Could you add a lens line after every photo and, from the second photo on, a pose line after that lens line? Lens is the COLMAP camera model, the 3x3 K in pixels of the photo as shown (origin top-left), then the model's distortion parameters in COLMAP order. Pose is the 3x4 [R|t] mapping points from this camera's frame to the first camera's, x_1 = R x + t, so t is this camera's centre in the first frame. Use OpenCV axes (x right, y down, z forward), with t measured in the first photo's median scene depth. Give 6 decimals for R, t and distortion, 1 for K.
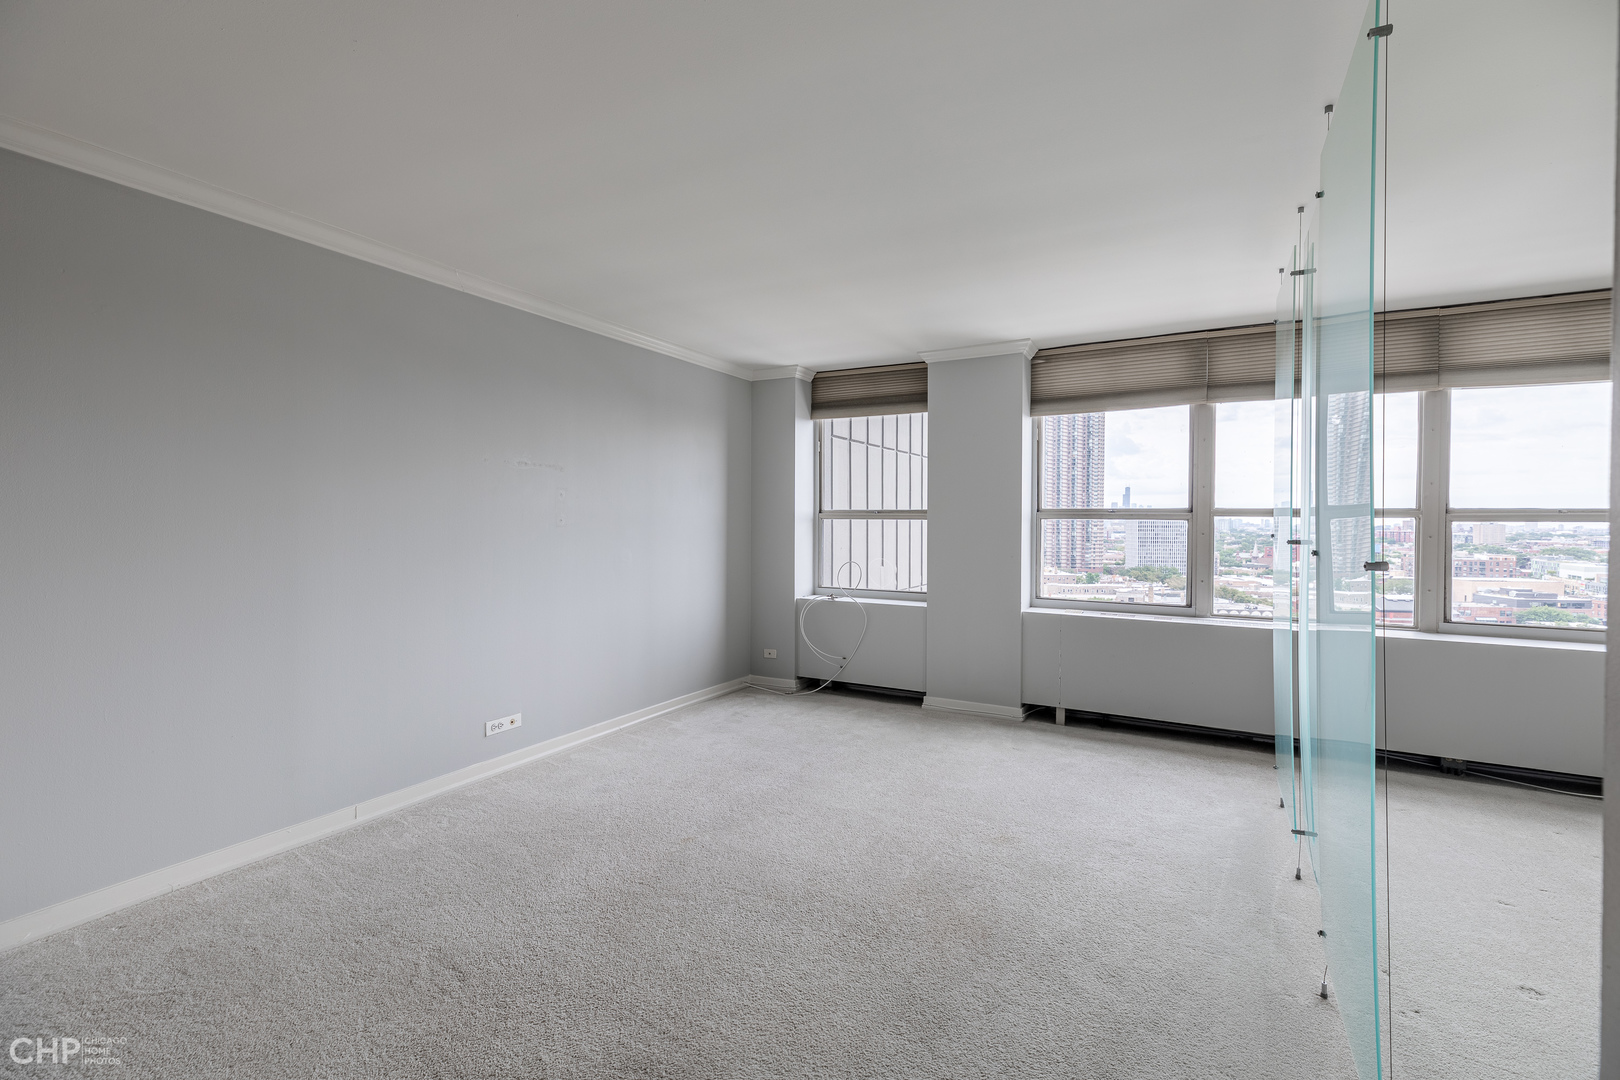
lens RADIAL K [[733.8, 0, 814.2], [0, 733.8, 532.3], [0, 0, 1]] dist [0.001247, 0.000467]
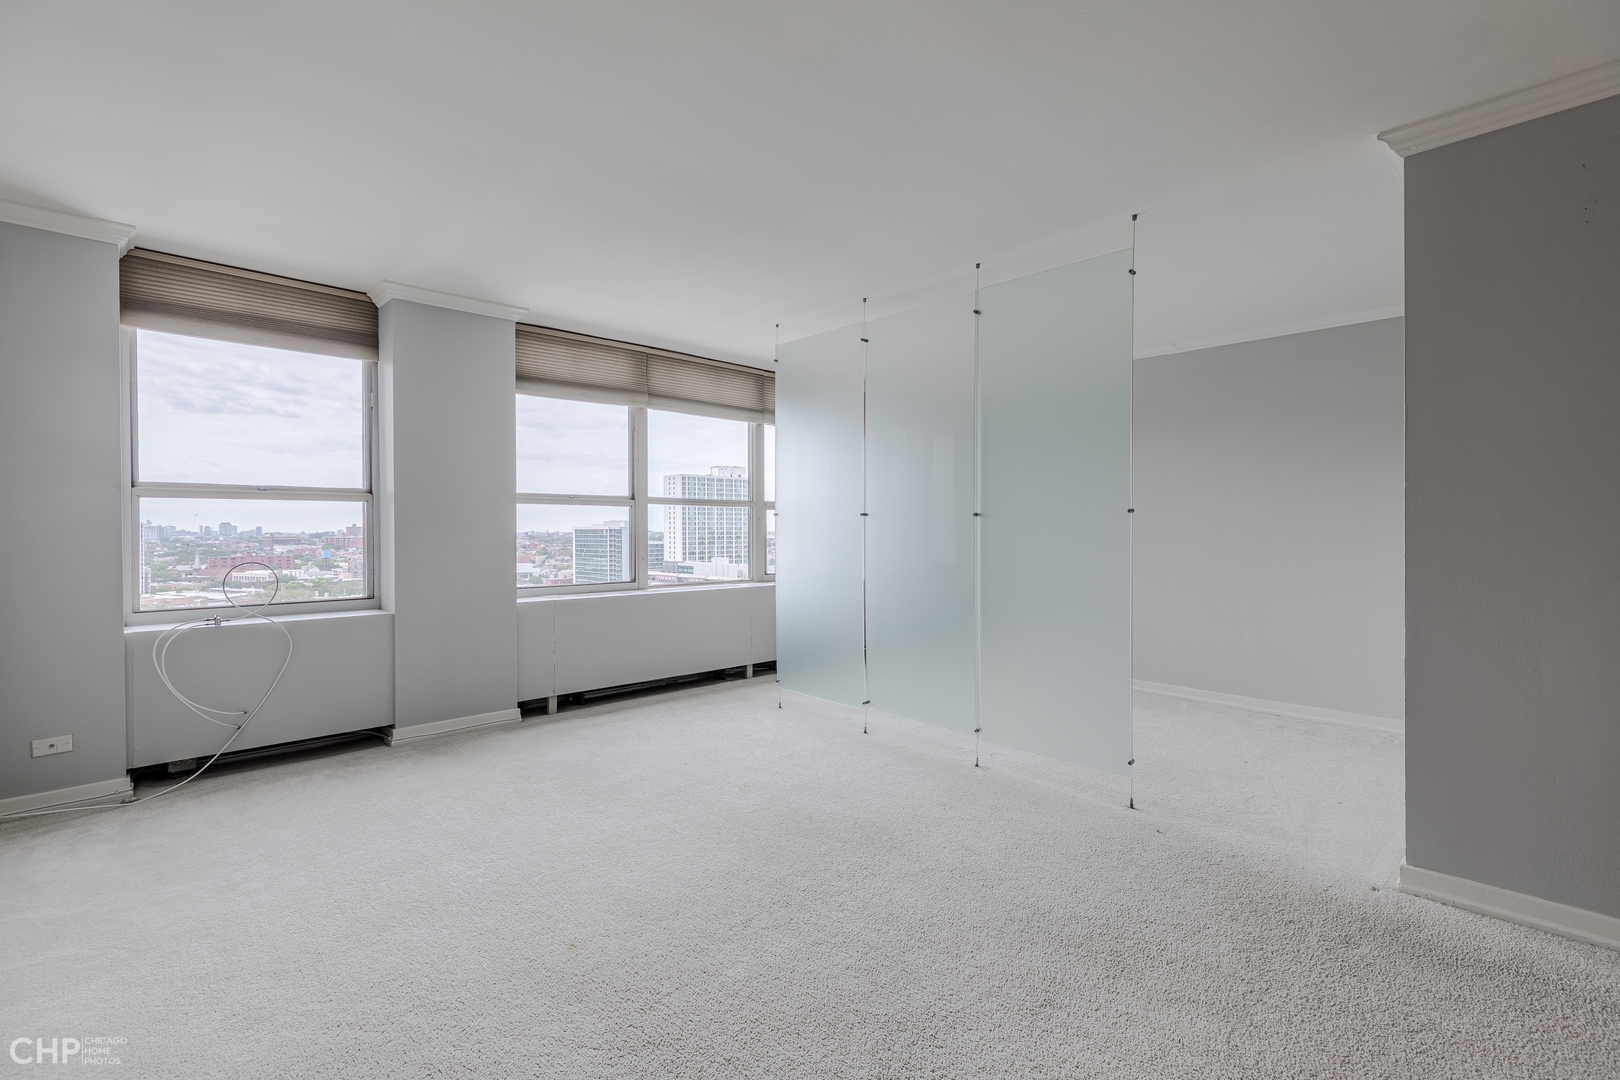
lens RADIAL K [[733.8, 0, 810.9], [0, 733.8, 532.9], [0, 0, 1]] dist [0.001247, 0.000467]
pose [[0.291968, -0.011393, 0.956360, -0.506711], [0.022162, 0.999741, 0.005144, 0.025308], [-0.956171, 0.019693, 0.292145, 0.391957]]
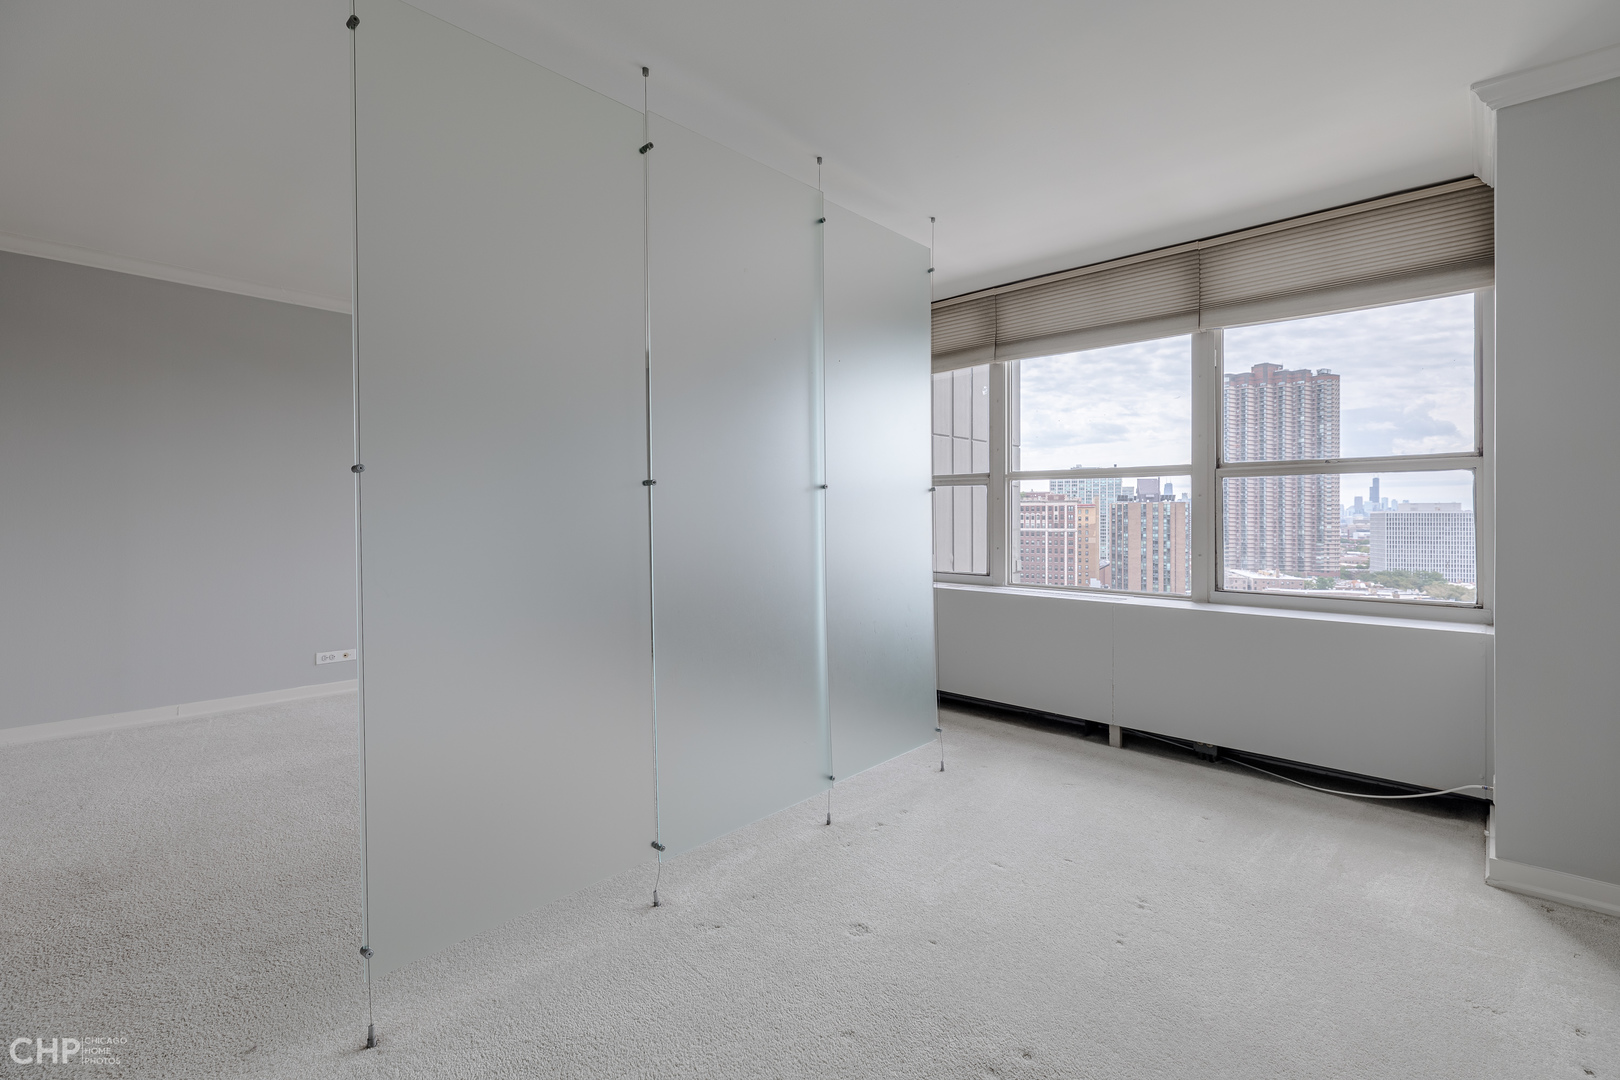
lens RADIAL K [[733.8, 0, 809.8], [0, 733.8, 516.5], [0, 0, 1]] dist [0.001247, 0.000467]
pose [[0.968011, -0.004101, -0.250875, 0.523137], [-0.000735, 0.999816, -0.019180, 0.042904], [0.250907, 0.018750, 0.967830, 0.013398]]
